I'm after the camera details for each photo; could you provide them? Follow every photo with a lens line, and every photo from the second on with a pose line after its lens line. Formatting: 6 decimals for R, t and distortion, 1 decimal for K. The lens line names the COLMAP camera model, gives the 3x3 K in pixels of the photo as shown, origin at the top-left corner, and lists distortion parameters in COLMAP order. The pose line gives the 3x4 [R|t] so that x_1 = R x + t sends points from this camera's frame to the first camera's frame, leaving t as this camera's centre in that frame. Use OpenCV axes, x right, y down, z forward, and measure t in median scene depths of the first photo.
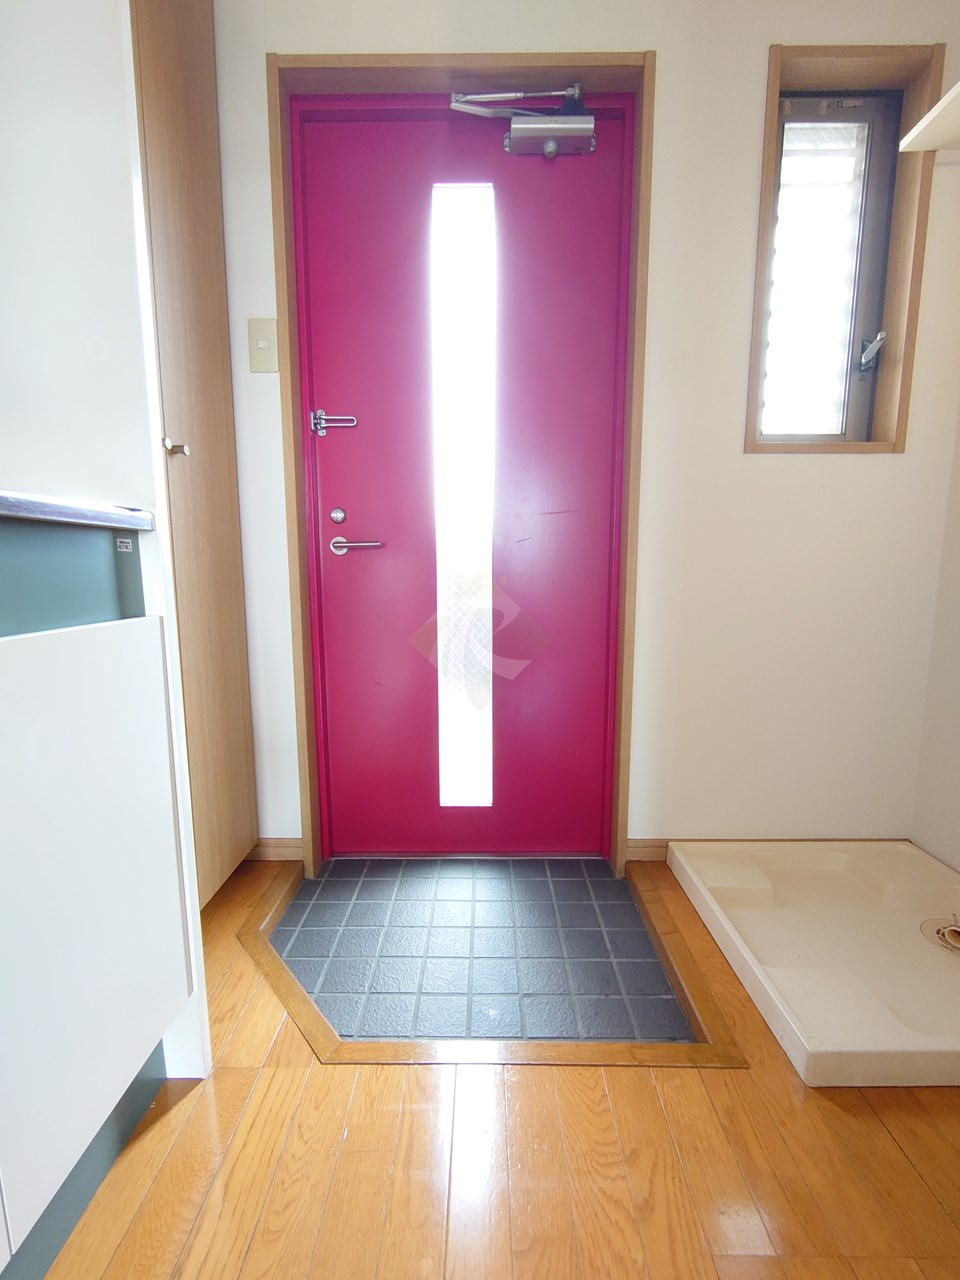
lens RADIAL K [[546.1, 0, 480.0], [0, 546.1, 640.0], [0, 0, 1]] dist [-0.001233, 0.000461]
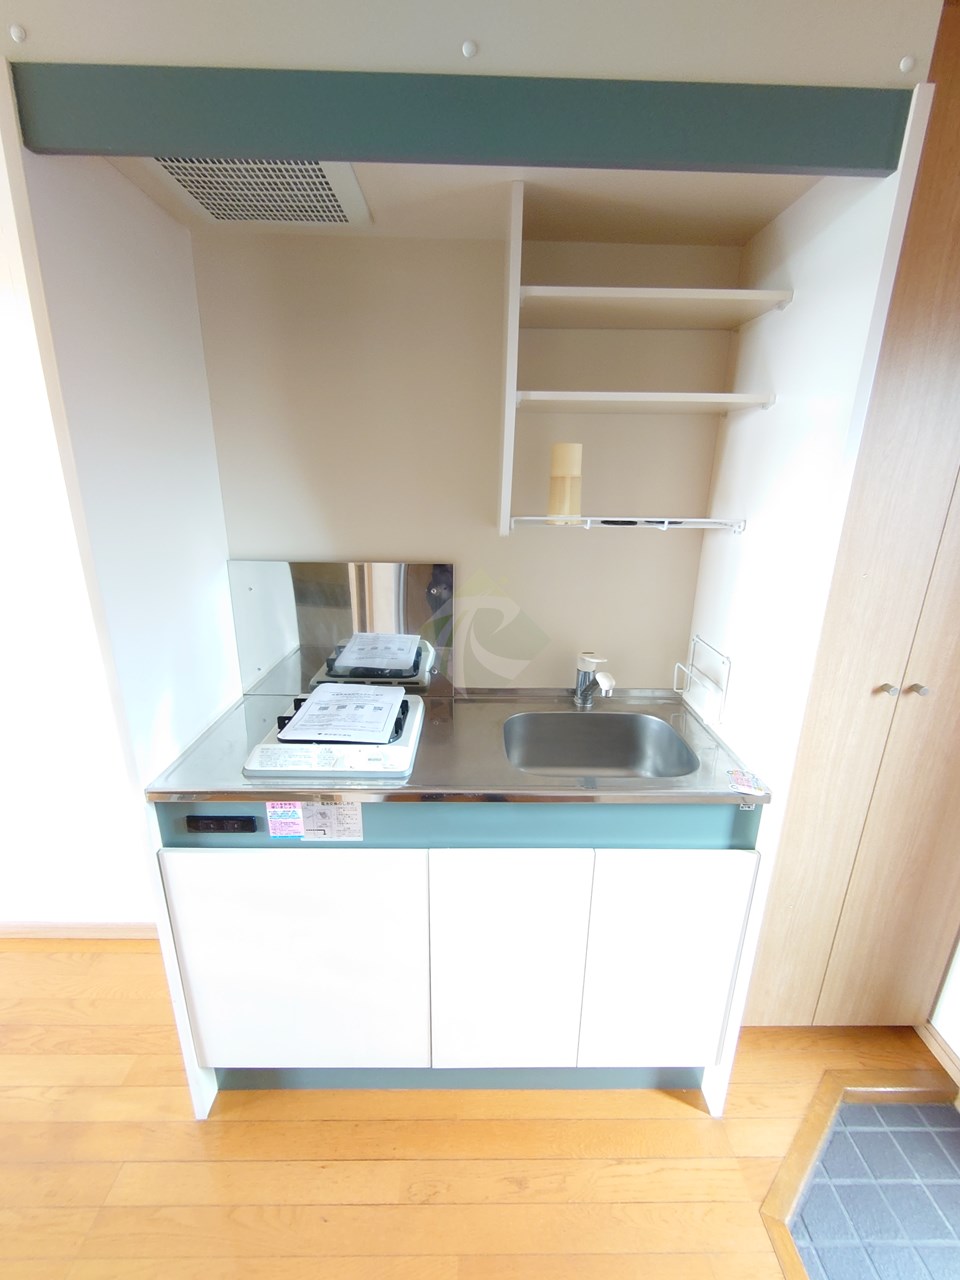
lens RADIAL K [[546.1, 0, 480.0], [0, 546.1, 640.0], [0, 0, 1]] dist [-0.001233, 0.000461]
pose [[0.023498, 0.297076, -0.954565, 0.427648], [-0.147257, 0.945442, 0.290612, -0.632555], [0.988819, 0.133737, 0.065963, 0.067373]]
